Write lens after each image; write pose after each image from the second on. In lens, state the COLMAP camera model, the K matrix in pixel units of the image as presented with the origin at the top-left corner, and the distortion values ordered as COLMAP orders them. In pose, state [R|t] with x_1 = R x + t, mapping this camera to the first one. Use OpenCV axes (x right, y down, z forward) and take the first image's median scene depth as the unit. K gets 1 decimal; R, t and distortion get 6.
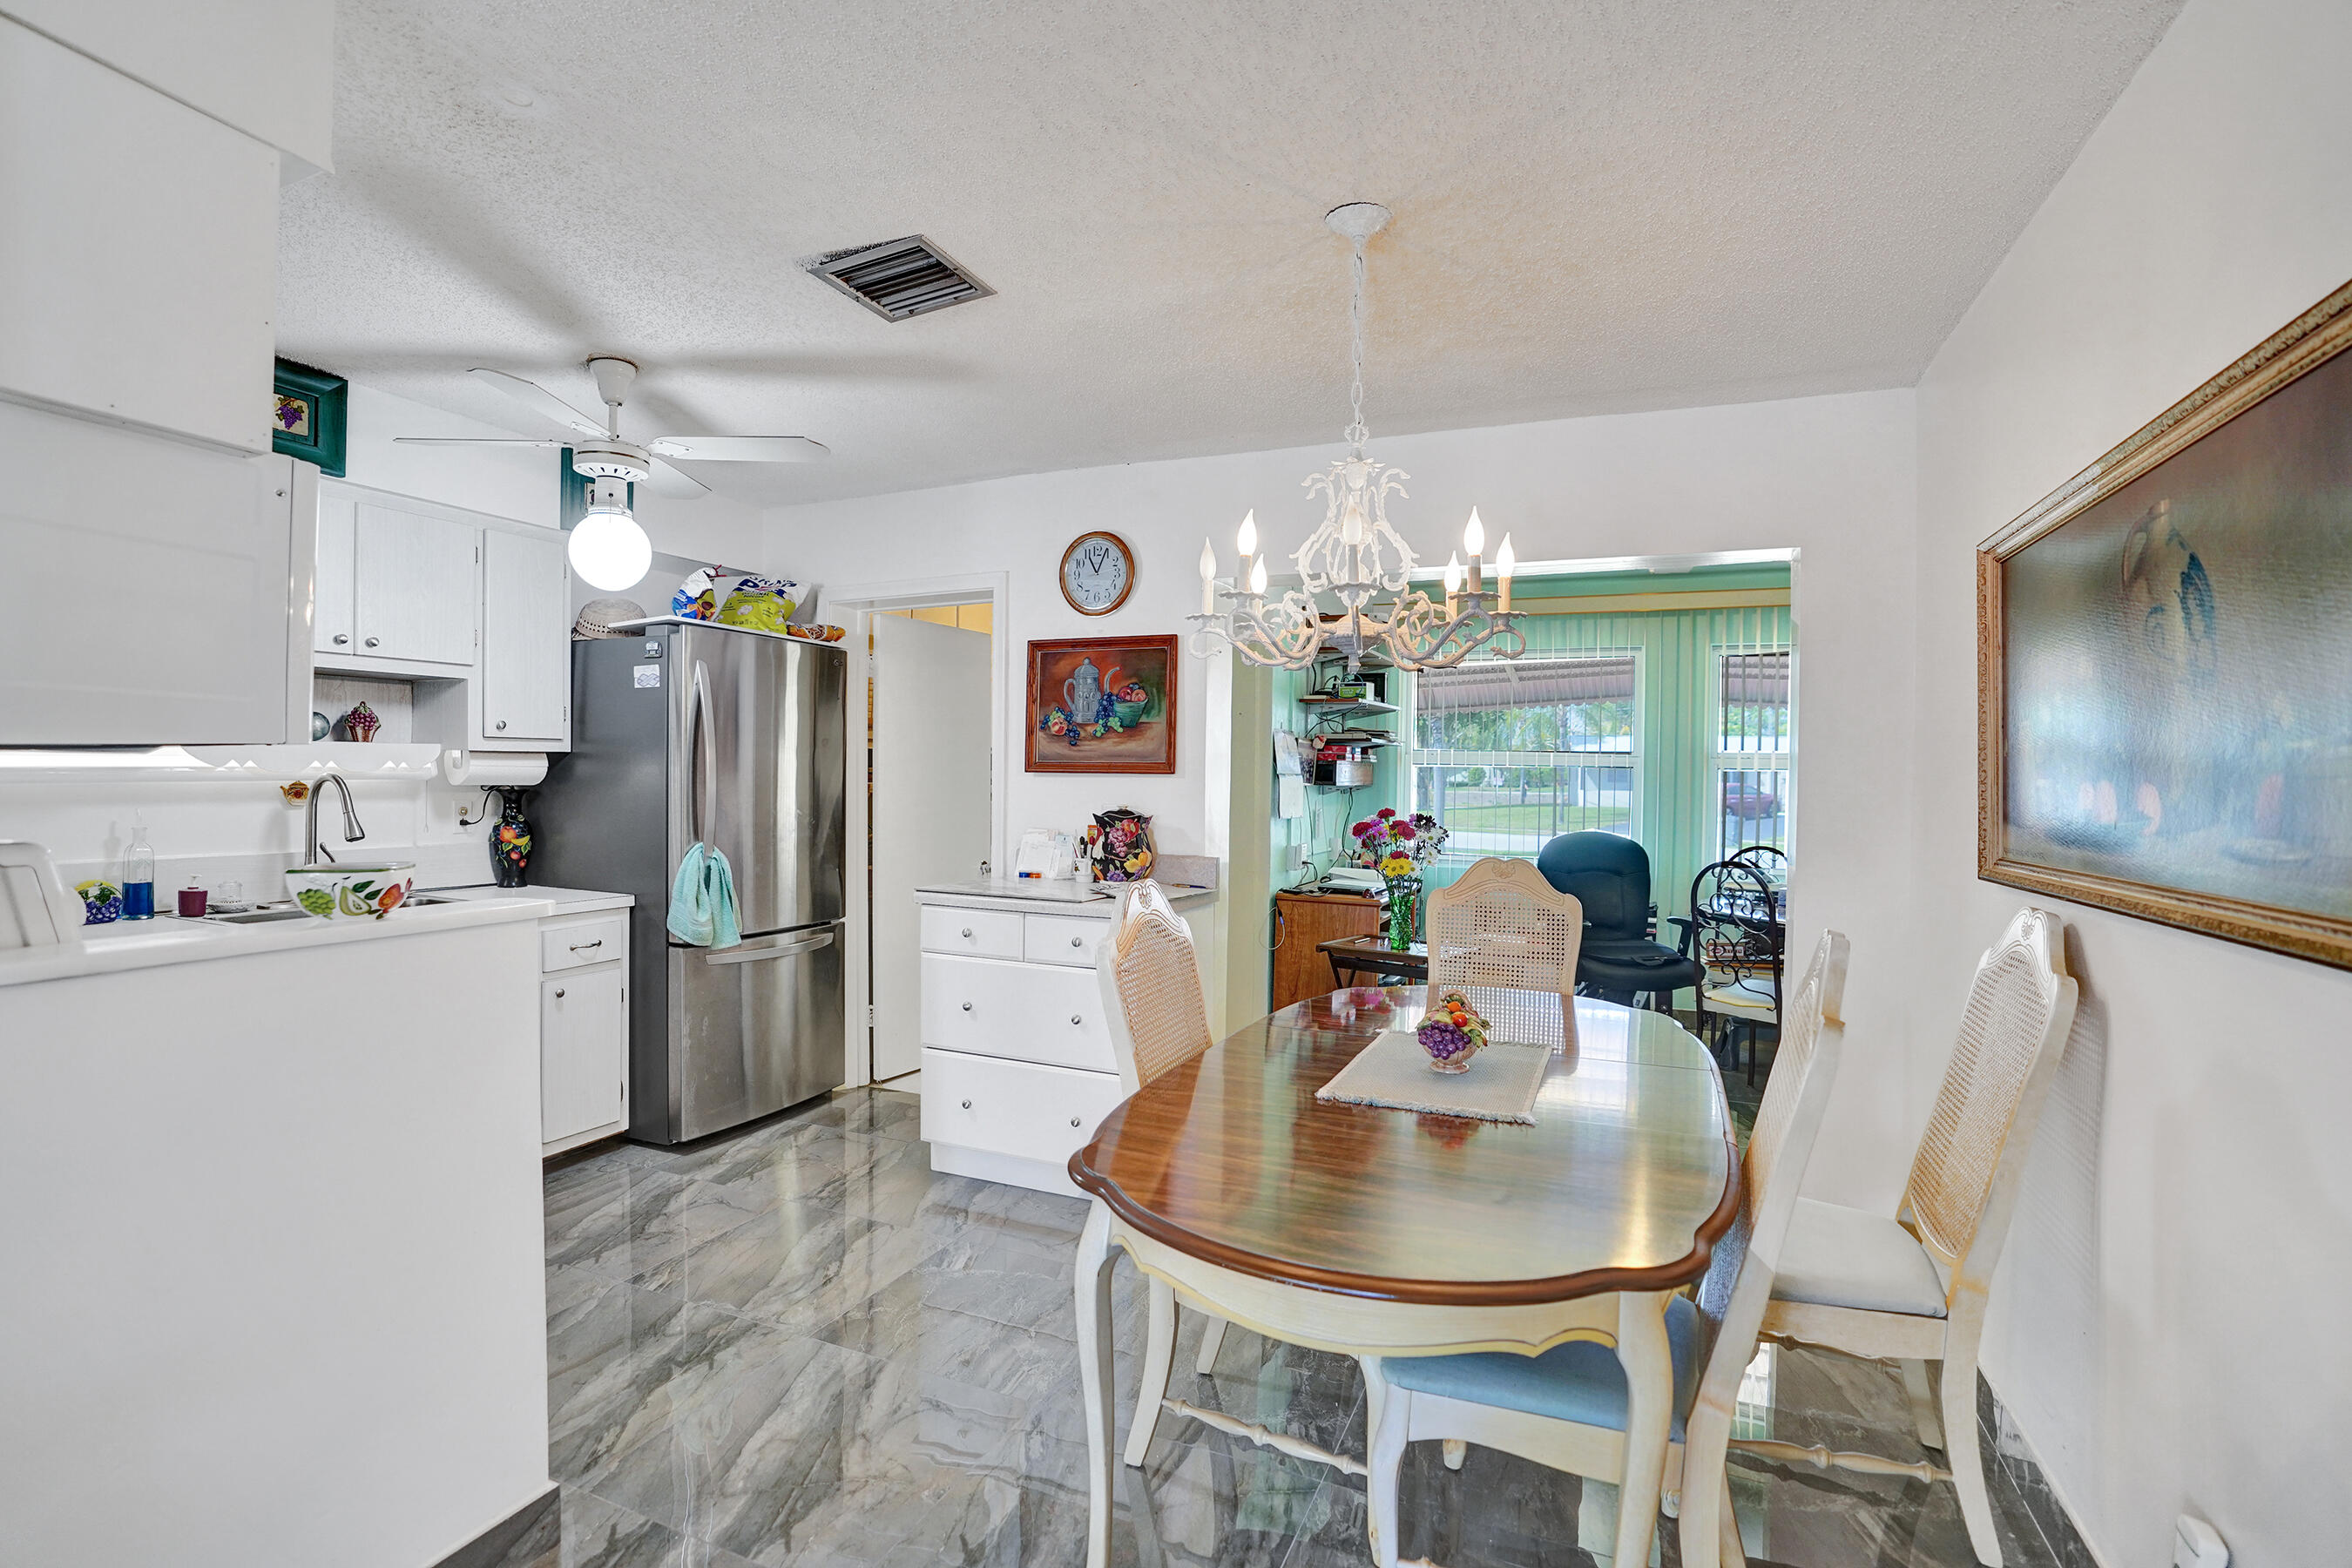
lens RADIAL K [[1112.2, 0, 1164.6], [0, 1112.2, 779.9], [0, 0, 1]] dist [-0.075931, 0.032185]
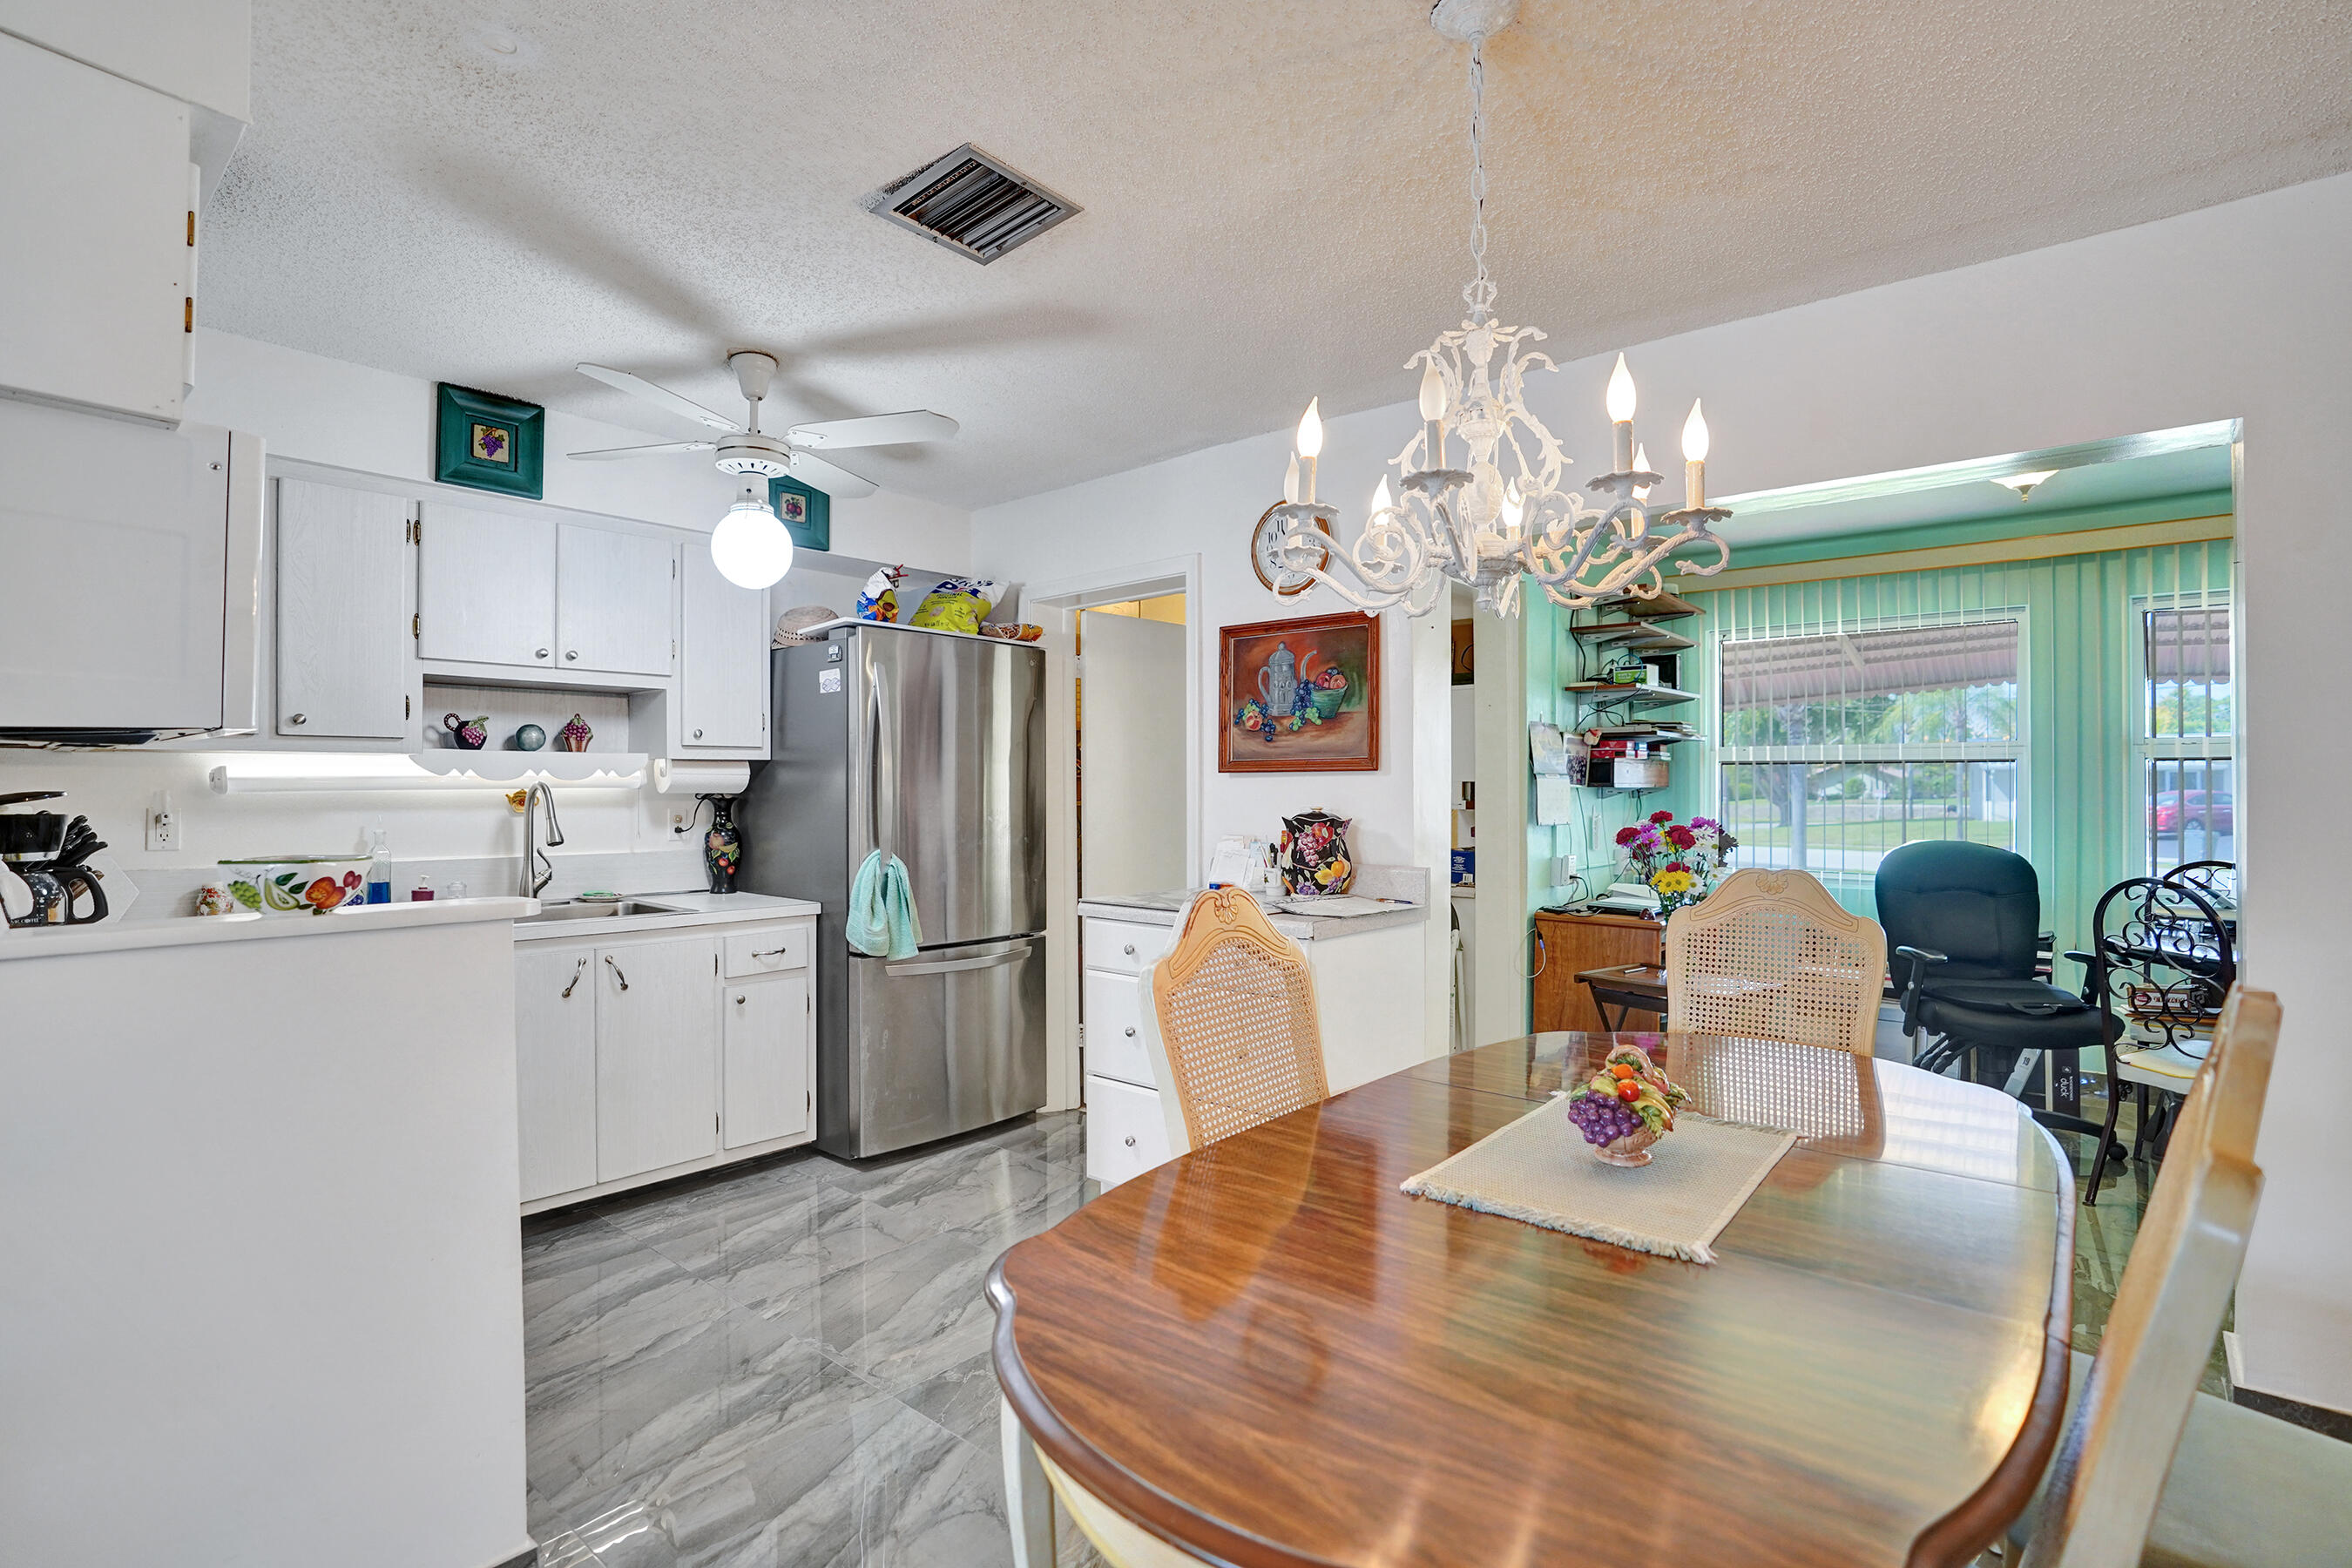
lens RADIAL K [[1112.2, 0, 1164.6], [0, 1112.2, 779.9], [0, 0, 1]] dist [-0.075931, 0.032185]
pose [[0.956714, -0.016045, -0.290588, 0.099987], [0.011363, 0.999777, -0.017793, 0.015154], [0.290809, 0.013721, 0.956683, 0.130863]]
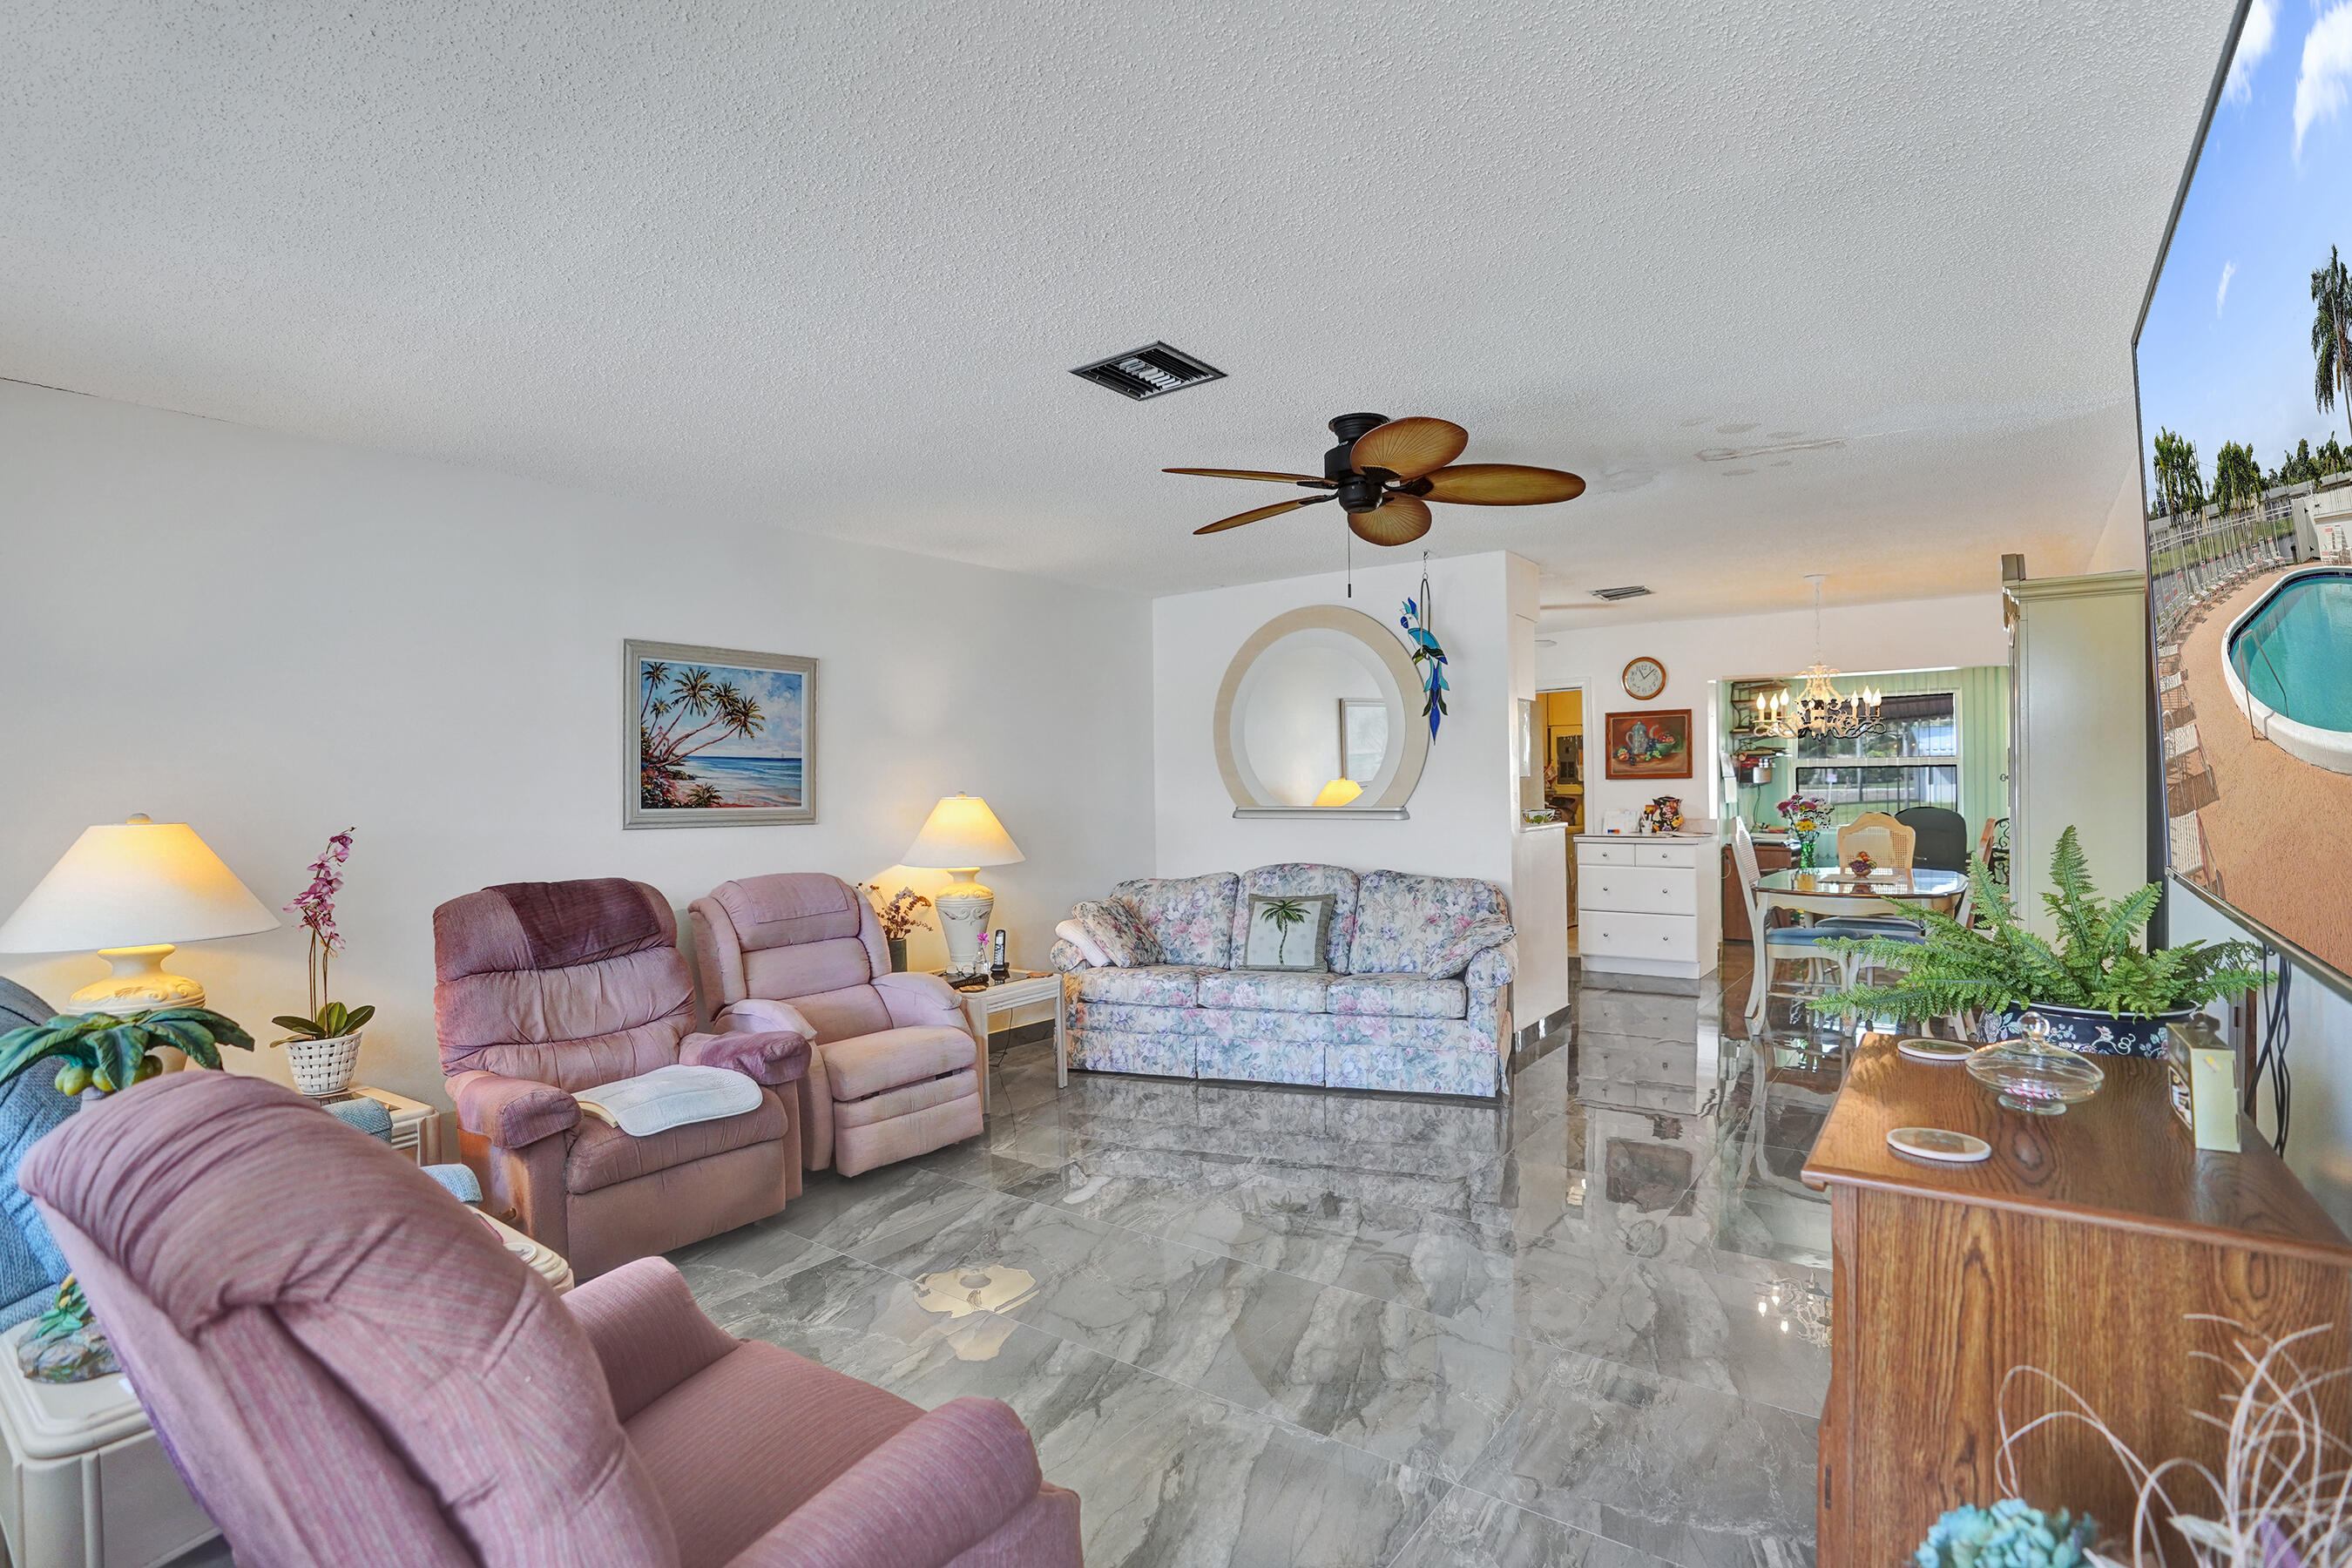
lens RADIAL K [[1146.7, 0, 1174.7], [0, 1146.7, 775.2], [0, 0, 1]] dist [-0.065746, 0.021586]
pose [[0.972650, -0.027688, -0.230618, -0.427171], [0.024658, 0.999568, -0.016014, -0.001439], [0.230961, 0.009889, 0.972913, -1.202534]]
